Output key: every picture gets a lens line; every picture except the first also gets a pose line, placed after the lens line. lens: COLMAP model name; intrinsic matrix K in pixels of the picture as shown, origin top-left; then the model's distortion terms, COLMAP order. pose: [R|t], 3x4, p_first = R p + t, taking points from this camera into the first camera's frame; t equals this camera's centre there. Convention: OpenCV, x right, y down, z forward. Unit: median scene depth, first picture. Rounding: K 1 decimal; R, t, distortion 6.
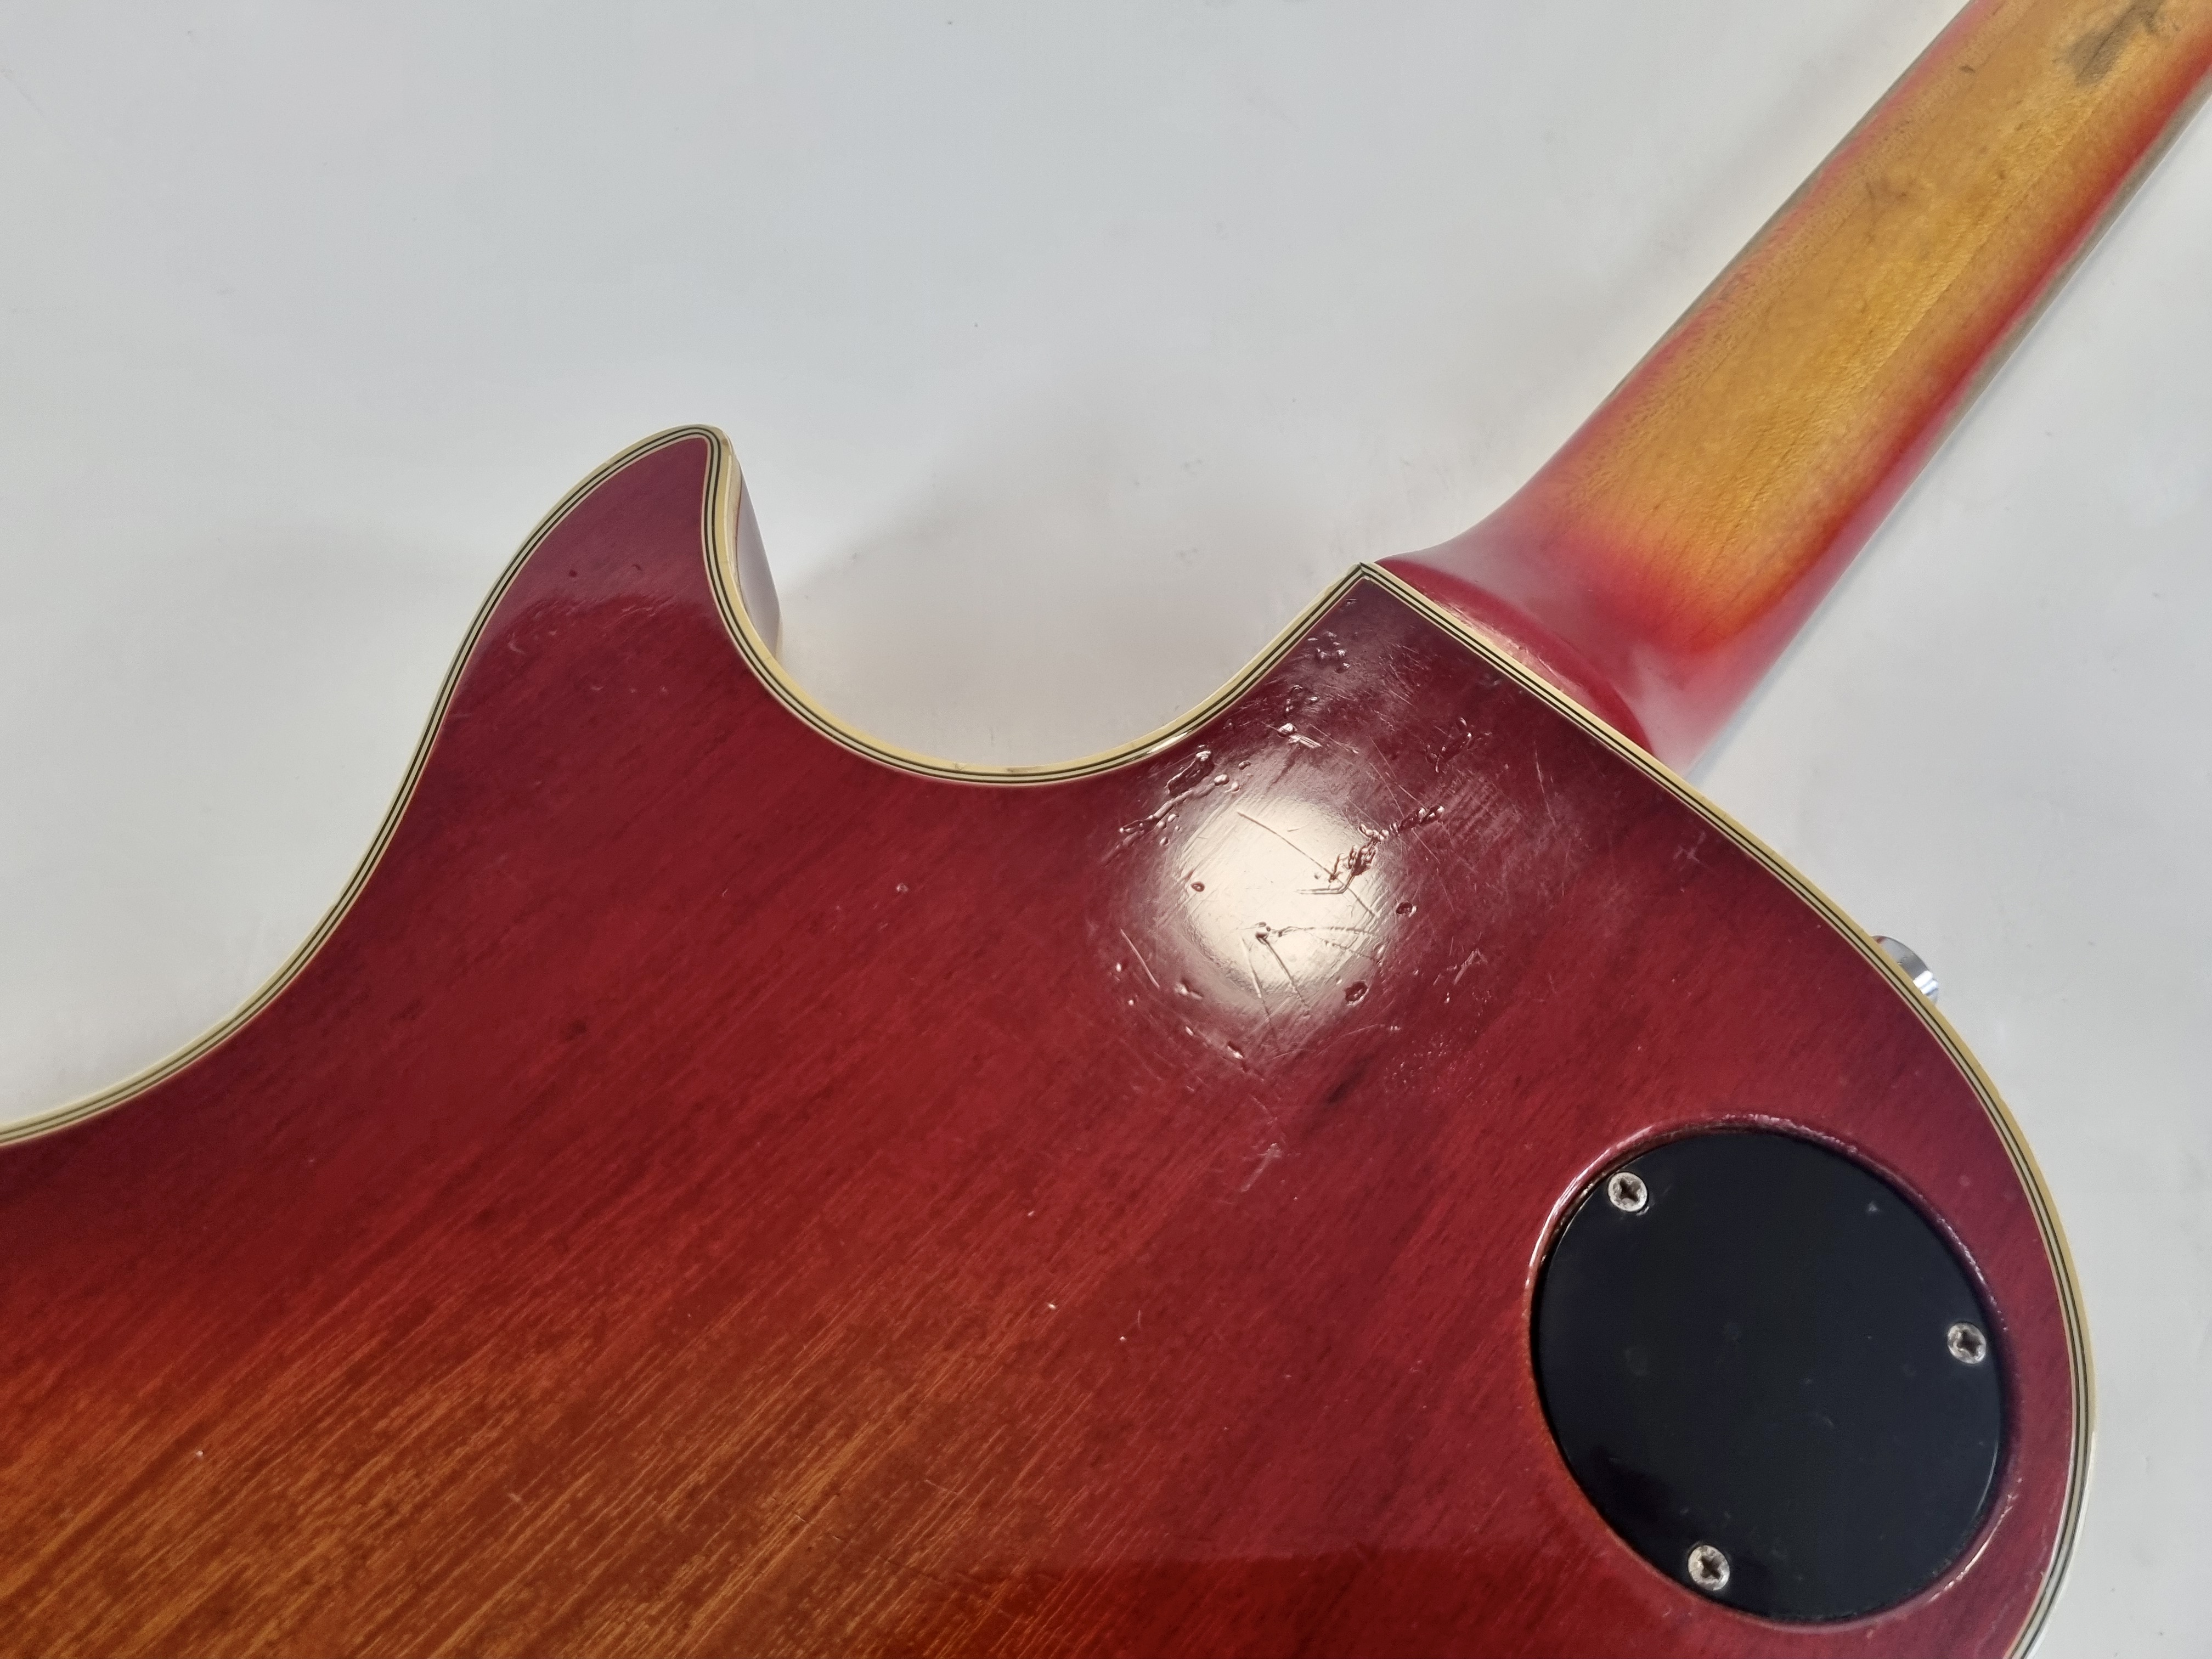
lens RADIAL K [[1735.8, 0, 1099.2], [0, 1735.8, 833.1], [0, 0, 1]] dist [0.009961, -0.028987]
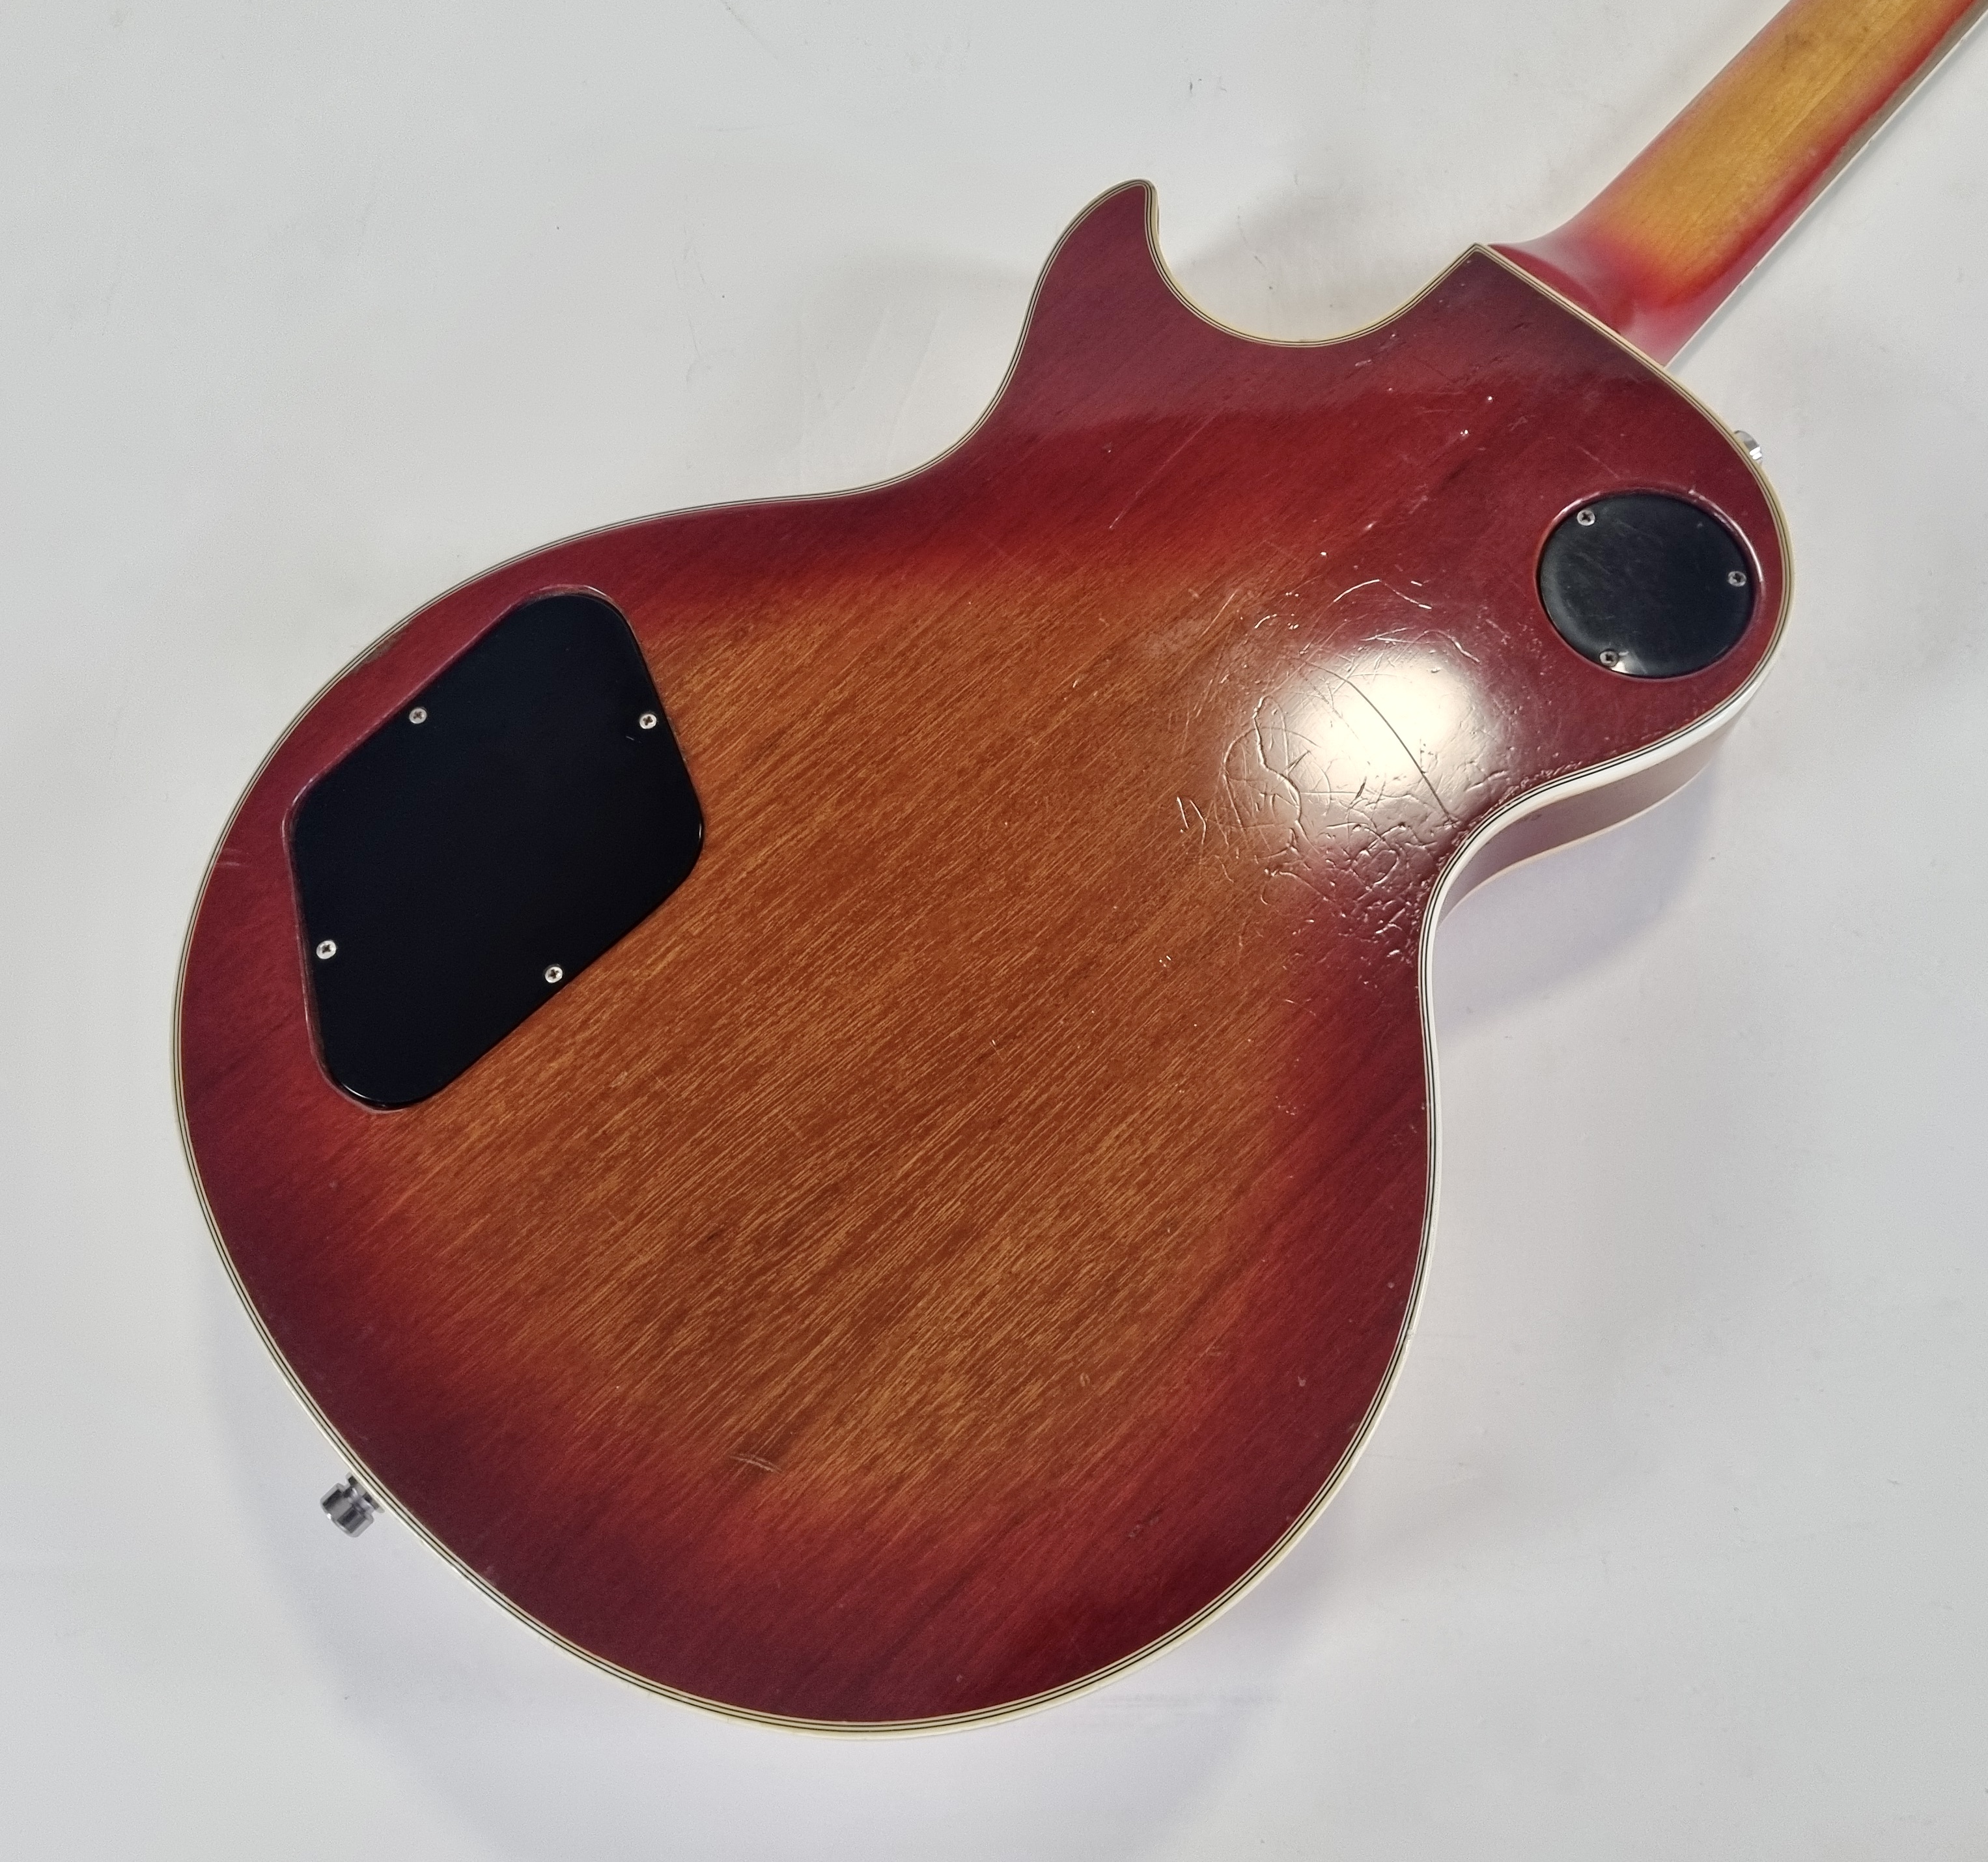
lens RADIAL K [[1998.9, 0, 1023.2], [0, 1998.9, 876.5], [0, 0, 1]] dist [0.026172, 0.000000]
pose [[0.995338, 0.021729, -0.093967, -0.136124], [-0.016754, 0.998432, 0.053411, 0.458416], [0.094980, -0.051588, 0.994142, -1.387559]]
